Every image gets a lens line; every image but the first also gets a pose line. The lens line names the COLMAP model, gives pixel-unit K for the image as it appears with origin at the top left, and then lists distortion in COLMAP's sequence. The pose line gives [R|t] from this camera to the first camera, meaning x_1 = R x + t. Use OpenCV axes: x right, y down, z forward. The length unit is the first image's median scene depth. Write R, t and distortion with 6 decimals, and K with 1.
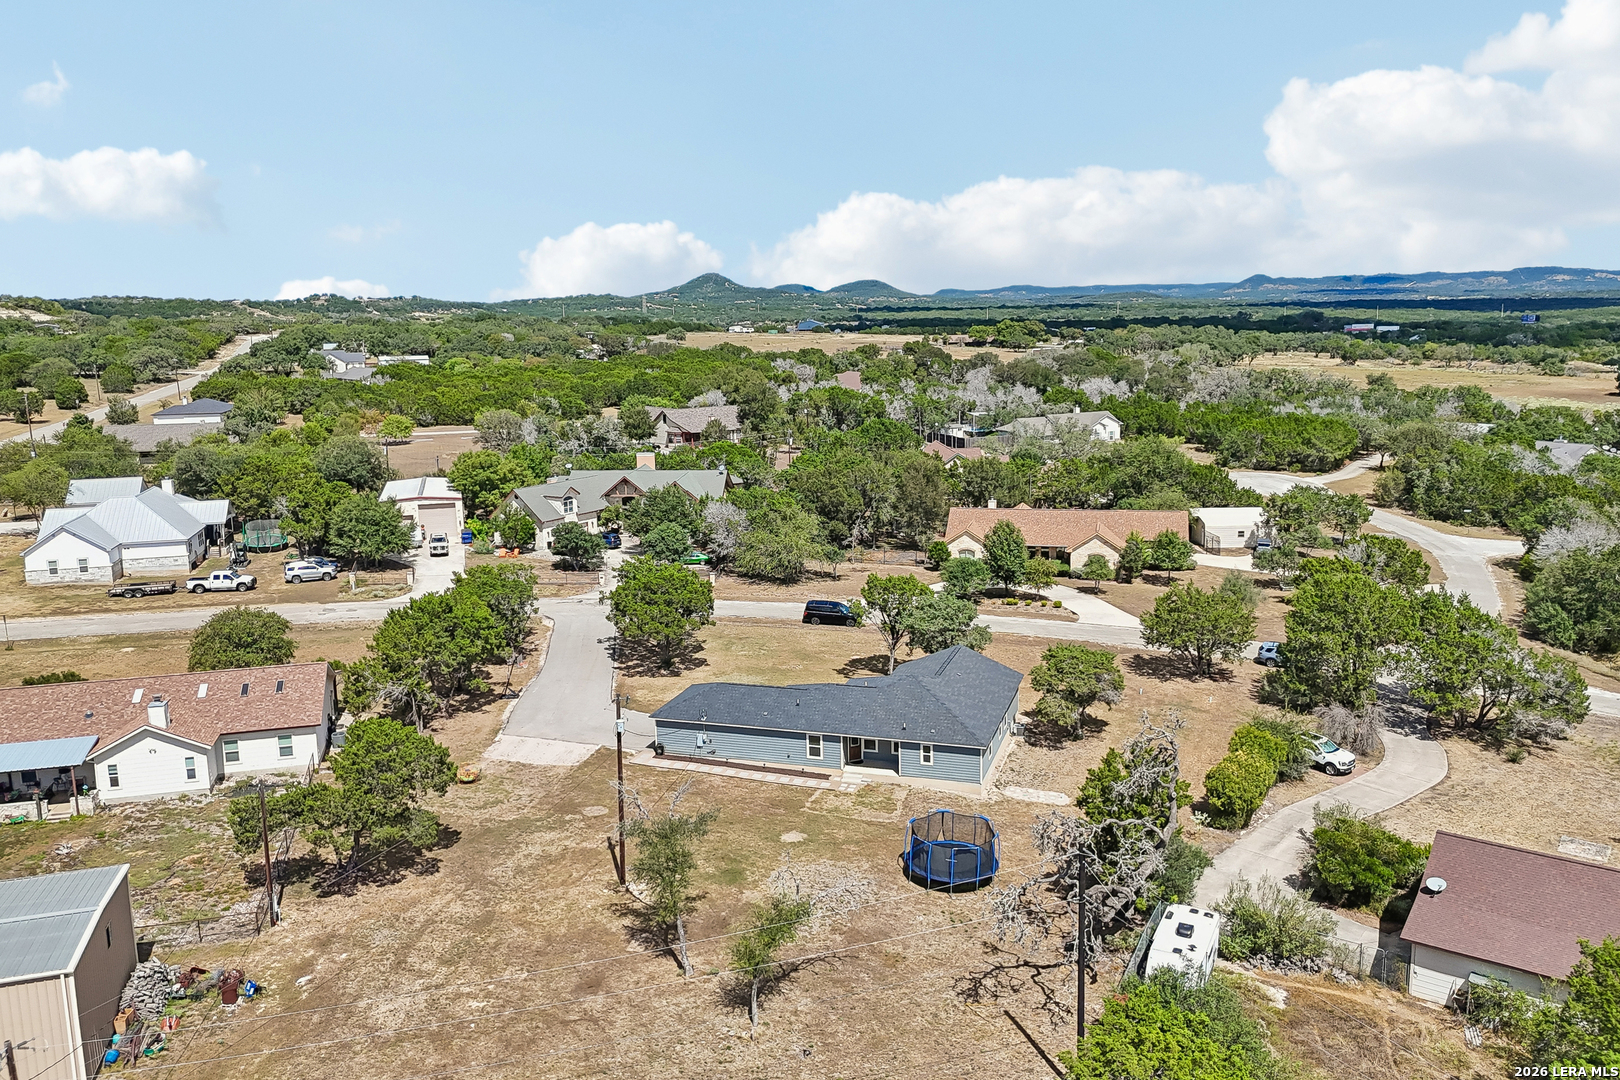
lens RADIAL K [[1223.4, 0, 810.0], [0, 1223.4, 540.0], [0, 0, 1]] dist [0.074889, -0.074486]
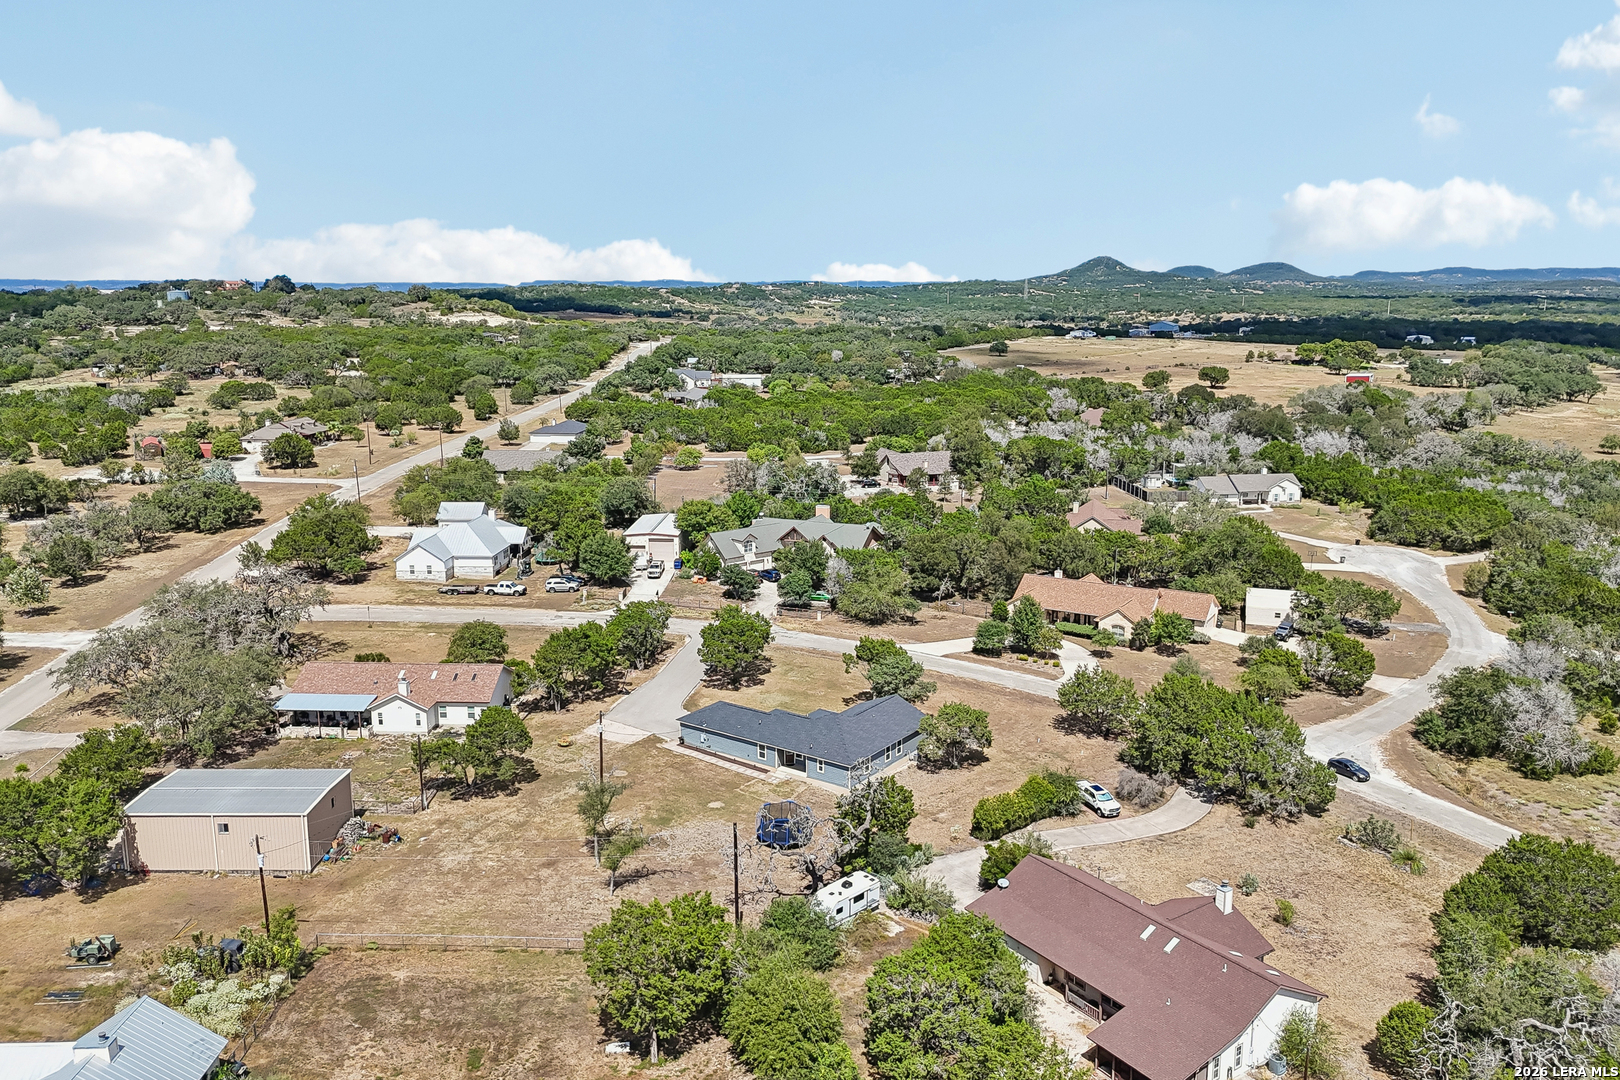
lens RADIAL K [[1192.6, 0, 832.4], [0, 1192.6, 543.6], [0, 0, 1]] dist [0.129868, -0.273885]
pose [[0.953764, 0.079652, -0.289809, 0.329138], [-0.071868, 0.996712, 0.037420, -0.105030], [0.291837, -0.014862, 0.956353, -0.290099]]
